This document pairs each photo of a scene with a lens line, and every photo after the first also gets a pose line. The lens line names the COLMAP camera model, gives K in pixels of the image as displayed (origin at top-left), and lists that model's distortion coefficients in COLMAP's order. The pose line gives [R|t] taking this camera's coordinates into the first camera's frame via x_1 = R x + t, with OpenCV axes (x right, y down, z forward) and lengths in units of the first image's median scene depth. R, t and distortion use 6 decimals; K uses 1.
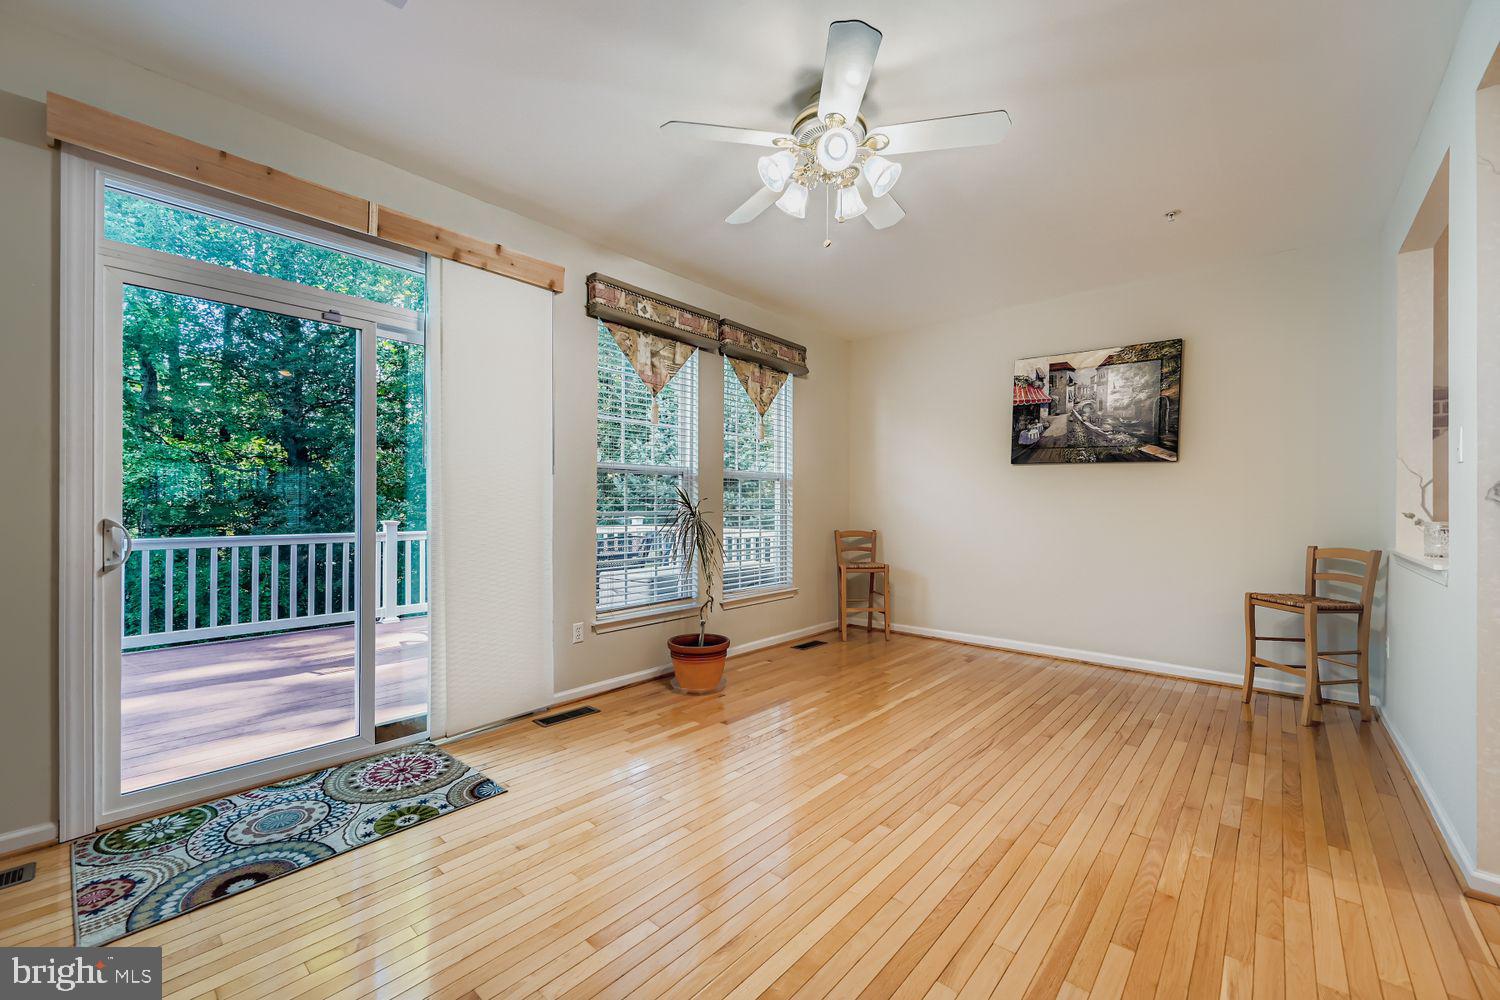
lens RADIAL K [[596.1, 0, 750.0], [0, 596.1, 500.0], [0, 0, 1]] dist [0.000186, 0.000565]
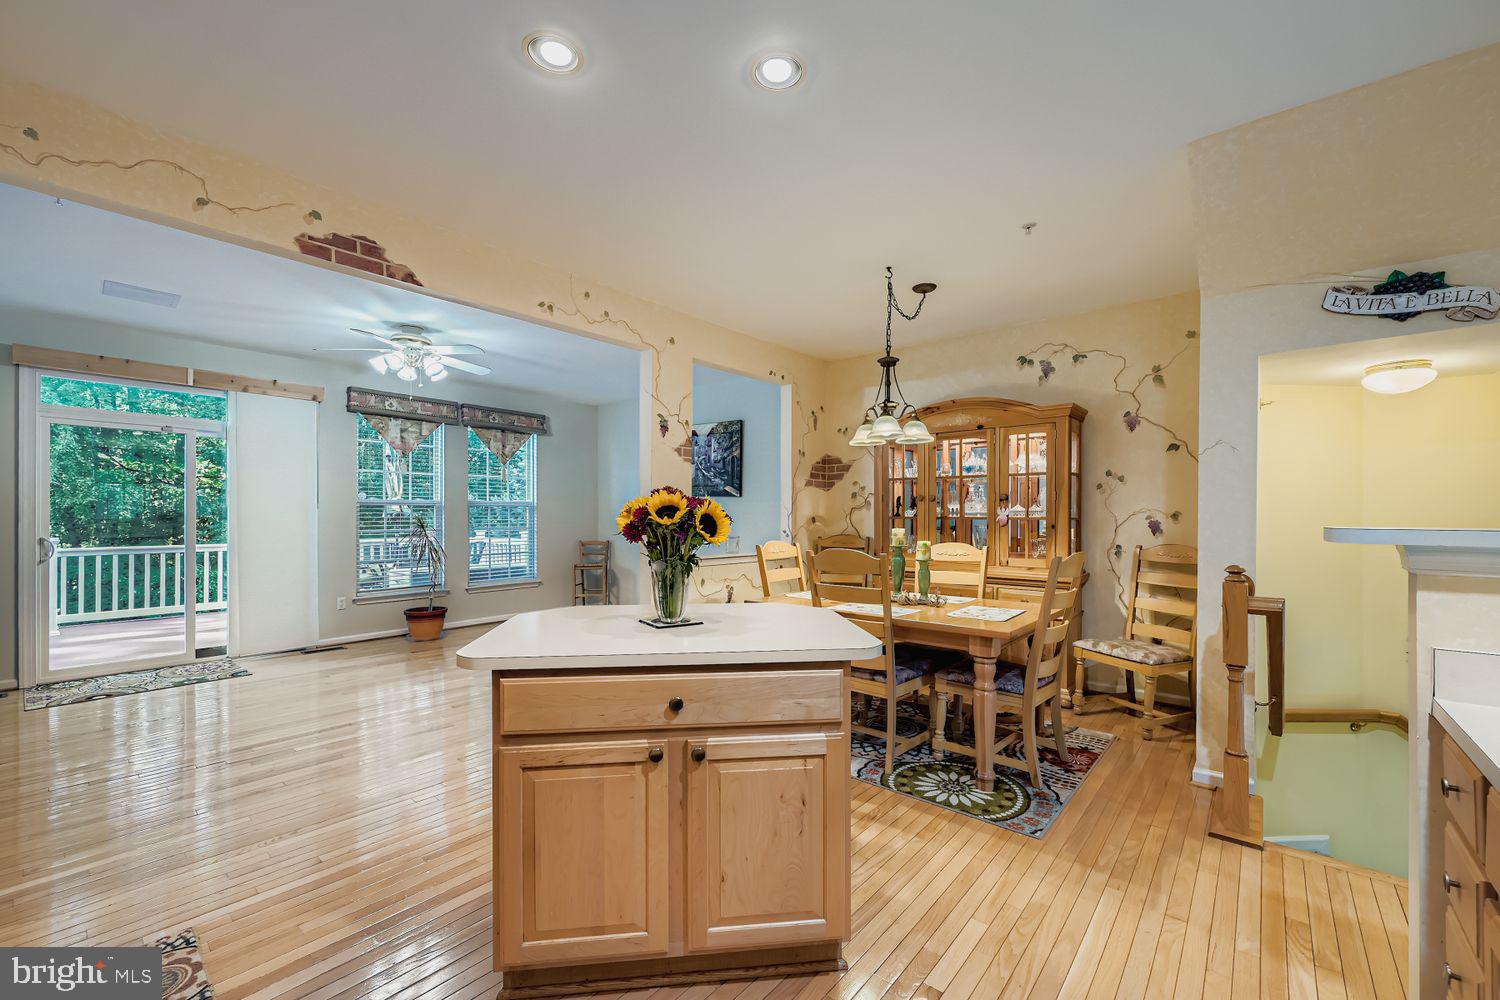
lens RADIAL K [[602.7, 0, 751.2], [0, 602.7, 508.5], [0, 0, 1]] dist [0.001393, 0.000056]
pose [[0.999828, -0.002217, 0.018430, 0.744724], [0.002232, 0.999997, -0.000838, -0.033816], [-0.018428, 0.000879, 0.999830, -0.632038]]
